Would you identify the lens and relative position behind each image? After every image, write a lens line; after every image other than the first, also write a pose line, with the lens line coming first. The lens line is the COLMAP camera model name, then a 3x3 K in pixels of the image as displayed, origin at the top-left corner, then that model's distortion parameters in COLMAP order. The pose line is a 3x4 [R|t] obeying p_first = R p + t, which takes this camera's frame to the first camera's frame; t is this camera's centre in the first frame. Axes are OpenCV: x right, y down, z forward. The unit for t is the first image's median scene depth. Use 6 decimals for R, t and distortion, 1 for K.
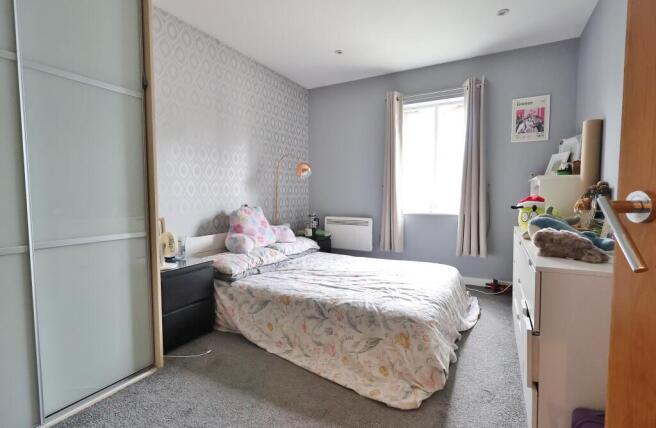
lens RADIAL K [[309.9, 0, 327.3], [0, 309.9, 212.3], [0, 0, 1]] dist [-0.004892, 0.000870]
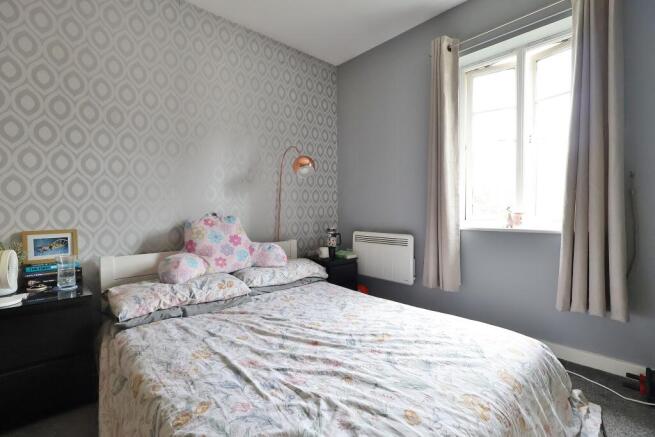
lens RADIAL K [[305.8, 0, 327.3], [0, 305.8, 216.2], [0, 0, 1]] dist [-0.004098, 0.001936]
pose [[0.946585, 0.003751, -0.322432, 0.235680], [-0.014124, 0.999455, -0.029837, 0.000270], [0.322144, 0.032797, 0.946122, 0.409991]]
